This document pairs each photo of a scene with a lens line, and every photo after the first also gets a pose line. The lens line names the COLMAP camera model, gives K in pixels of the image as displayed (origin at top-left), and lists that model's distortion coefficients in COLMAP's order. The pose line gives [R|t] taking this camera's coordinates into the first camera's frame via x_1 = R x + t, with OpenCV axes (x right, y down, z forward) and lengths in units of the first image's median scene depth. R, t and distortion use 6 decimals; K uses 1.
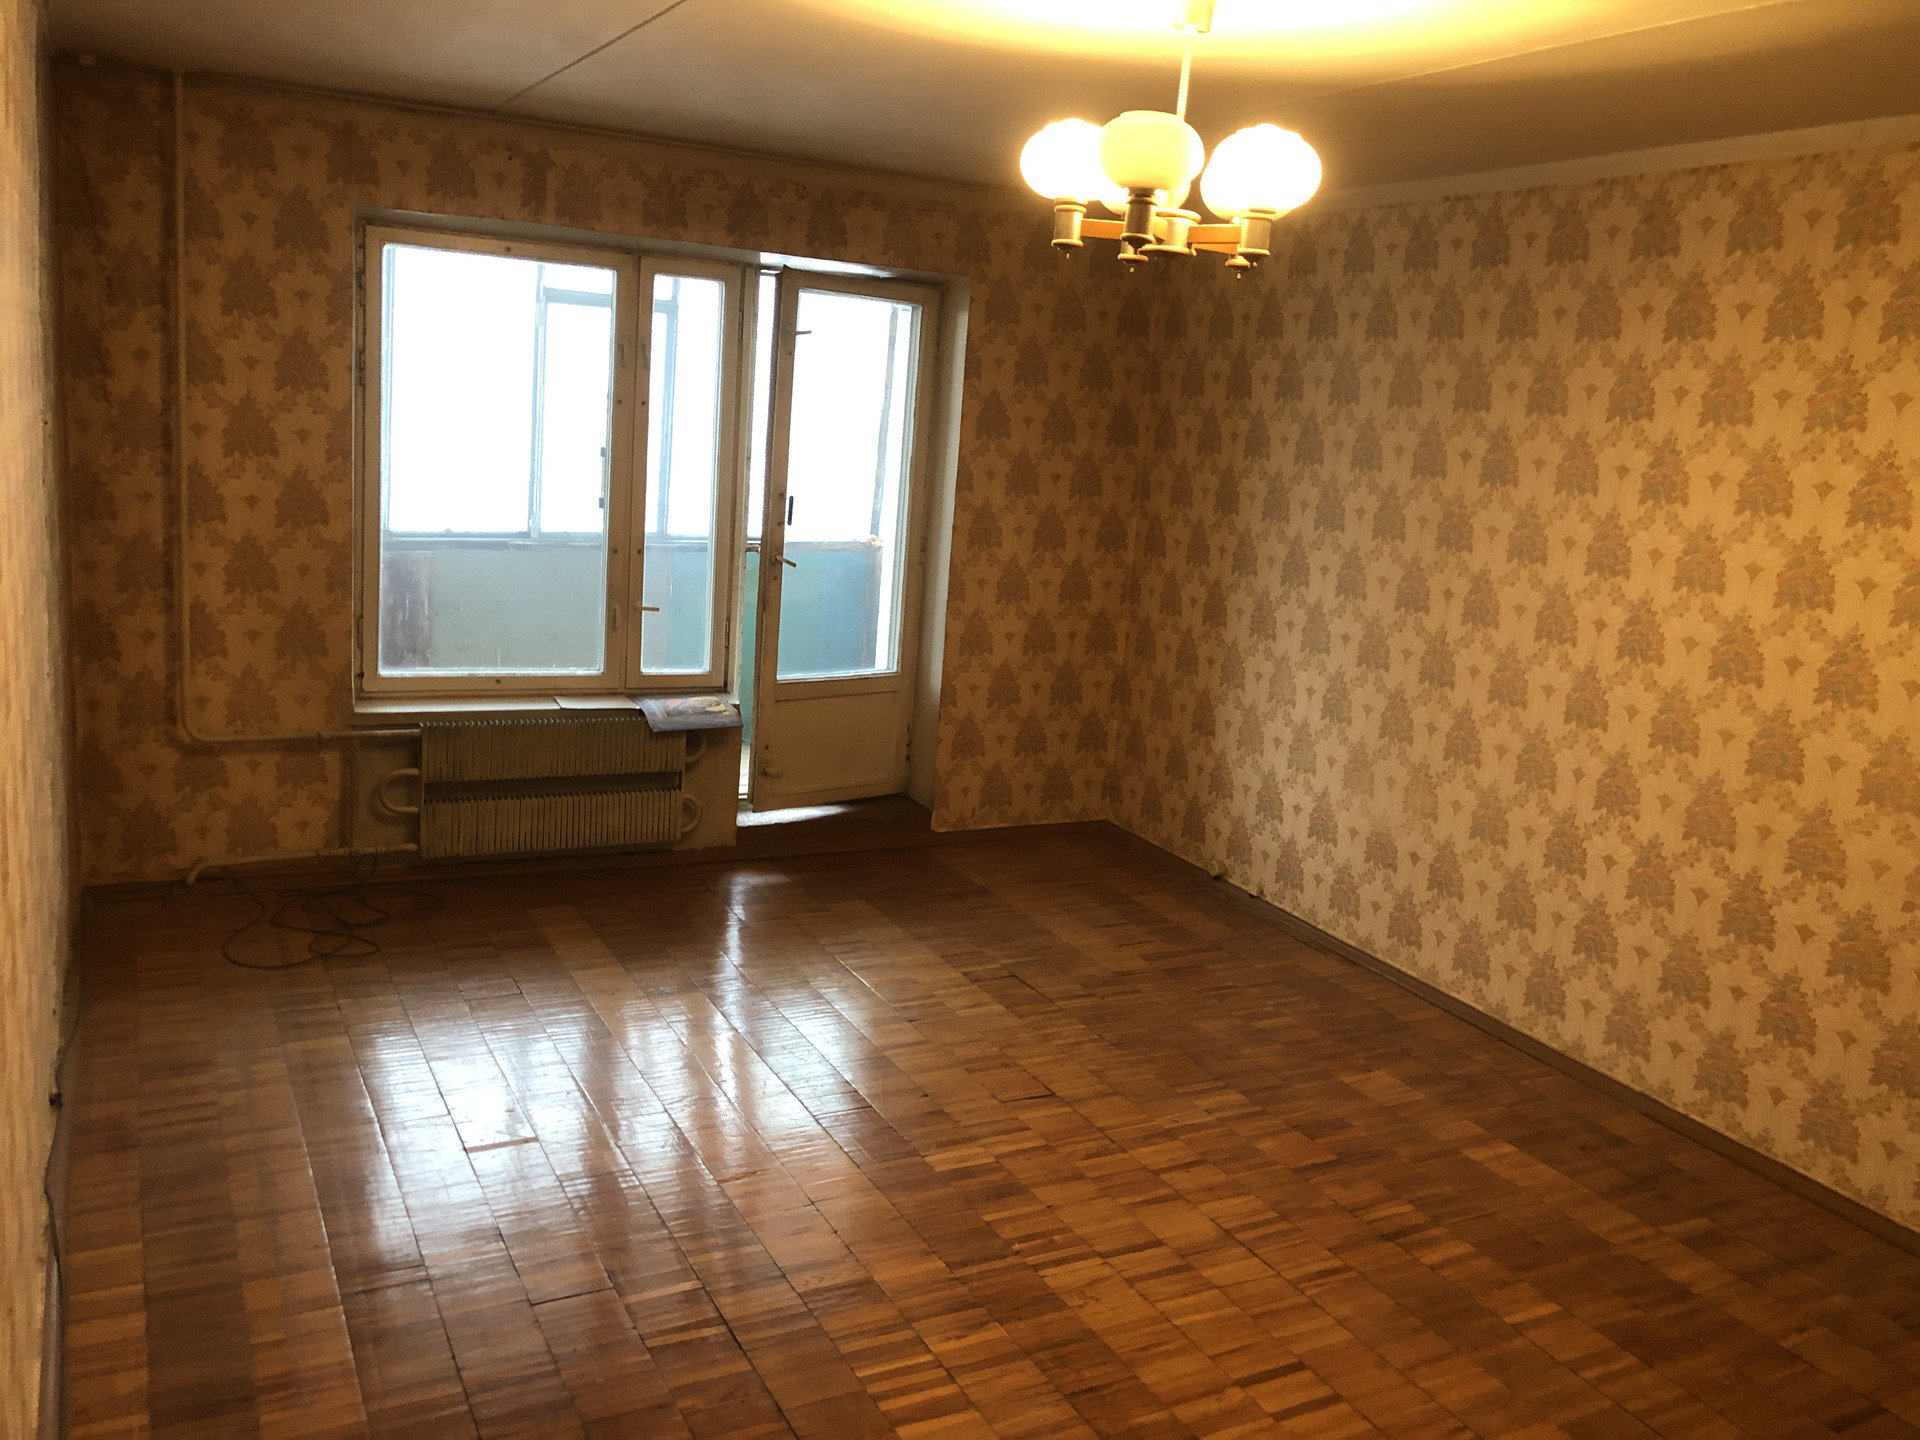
lens RADIAL K [[1598.0, 0, 956.9], [0, 1598.0, 723.8], [0, 0, 1]] dist [0.040479, -0.035201]
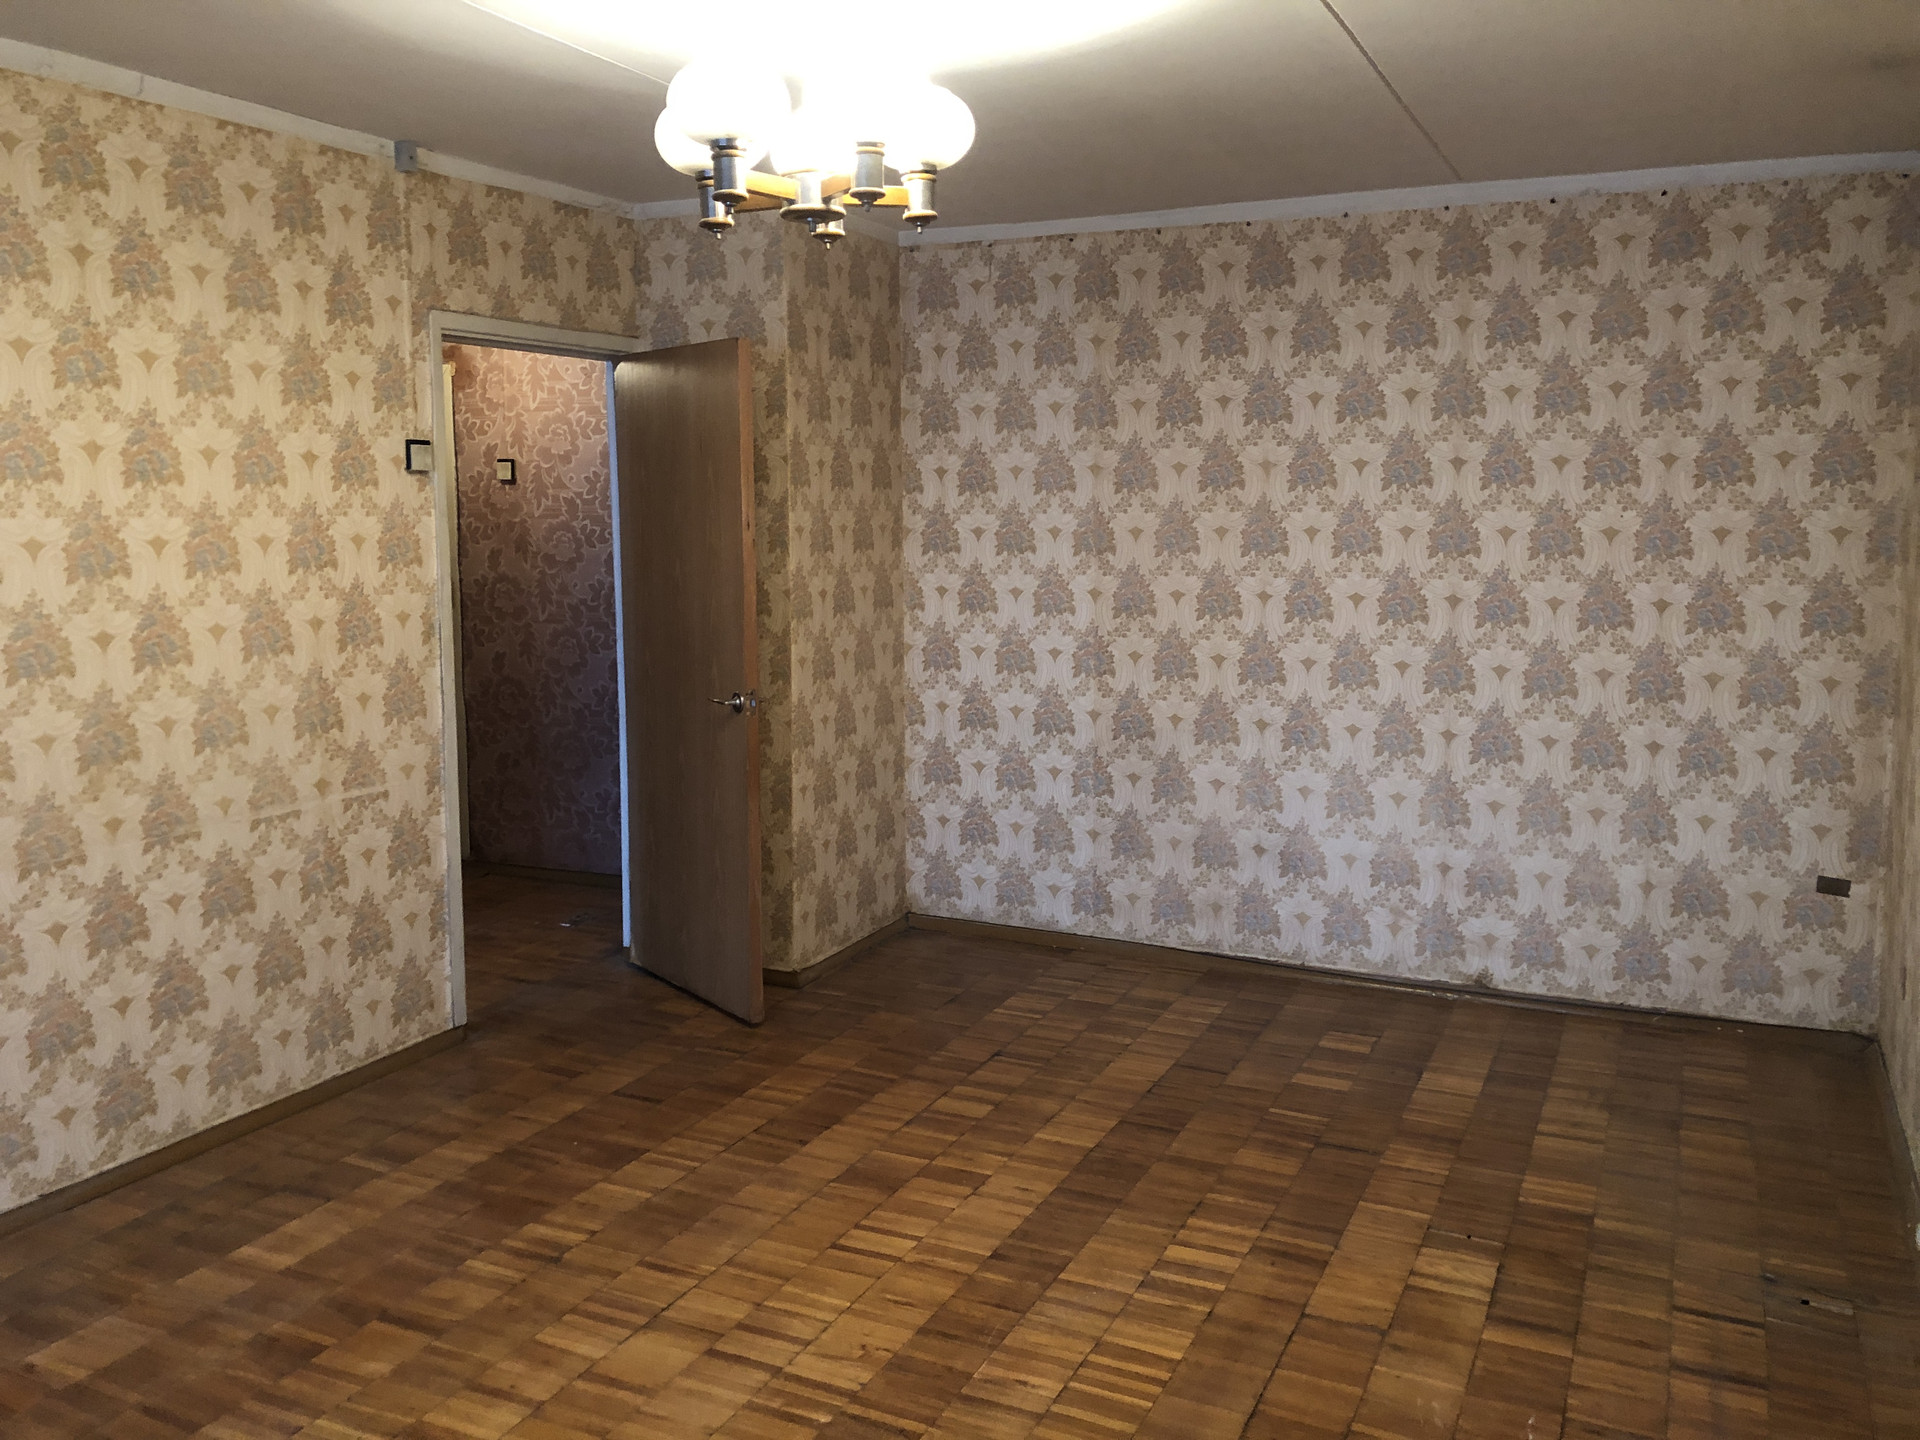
lens RADIAL K [[1598.0, 0, 962.9], [0, 1598.0, 713.9], [0, 0, 1]] dist [0.040479, -0.035201]
pose [[-0.607979, -0.179059, 0.773498, -0.385287], [0.112421, 0.945006, 0.307125, -0.172763], [-0.785954, 0.273683, -0.554414, 0.869639]]
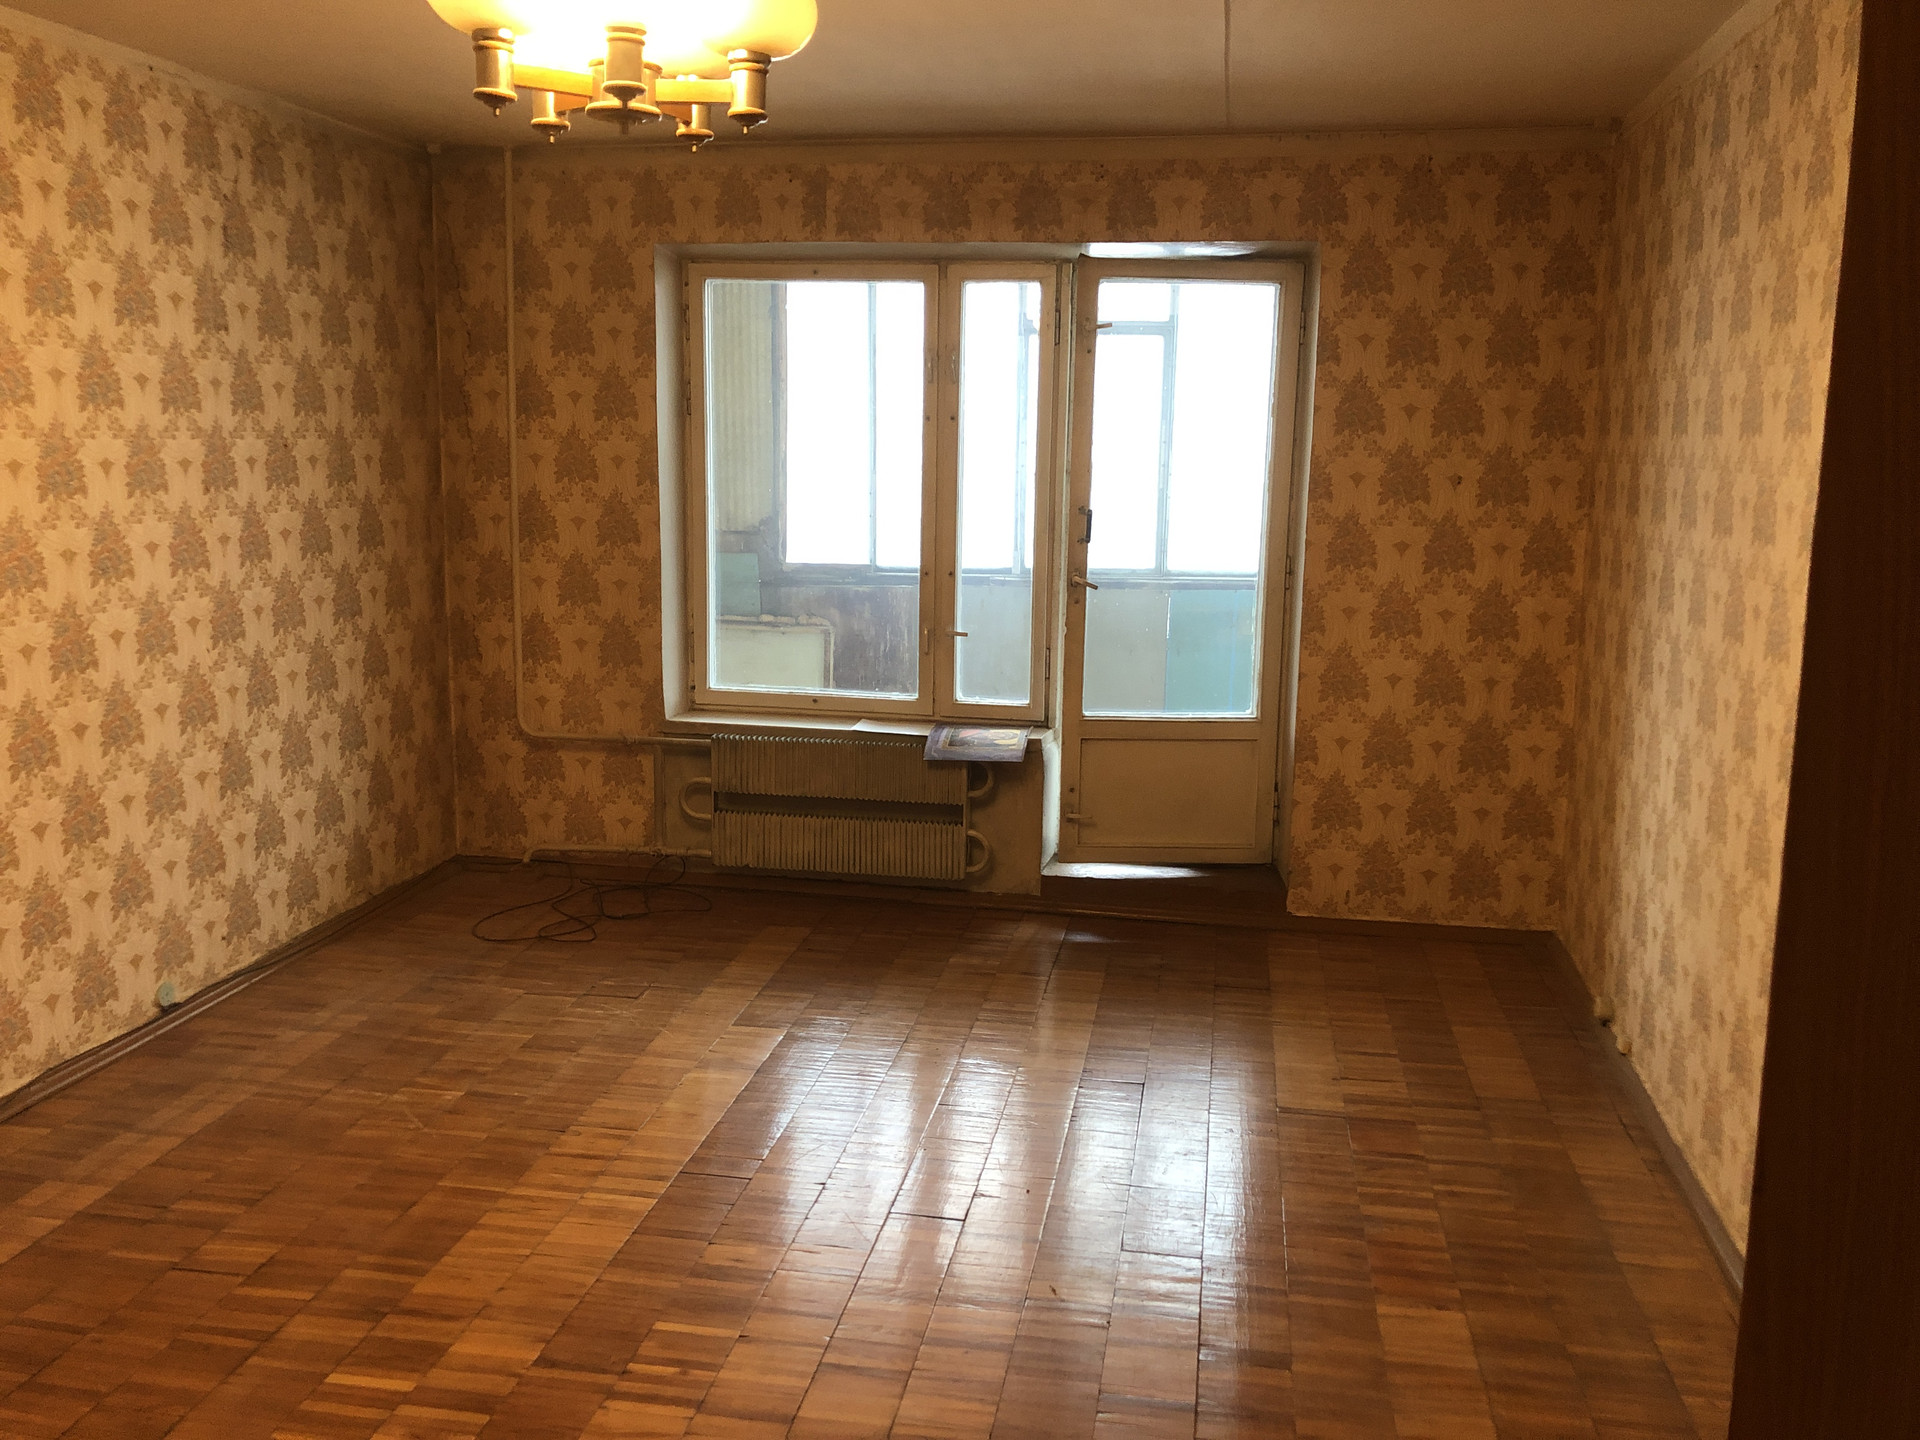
lens RADIAL K [[1598.0, 0, 956.5], [0, 1598.0, 704.3], [0, 0, 1]] dist [0.040479, -0.035201]
pose [[0.787960, 0.041613, -0.614319, 0.434422], [-0.082178, 0.995895, -0.037946, 0.007056], [0.610218, 0.080384, 0.788145, 0.288506]]
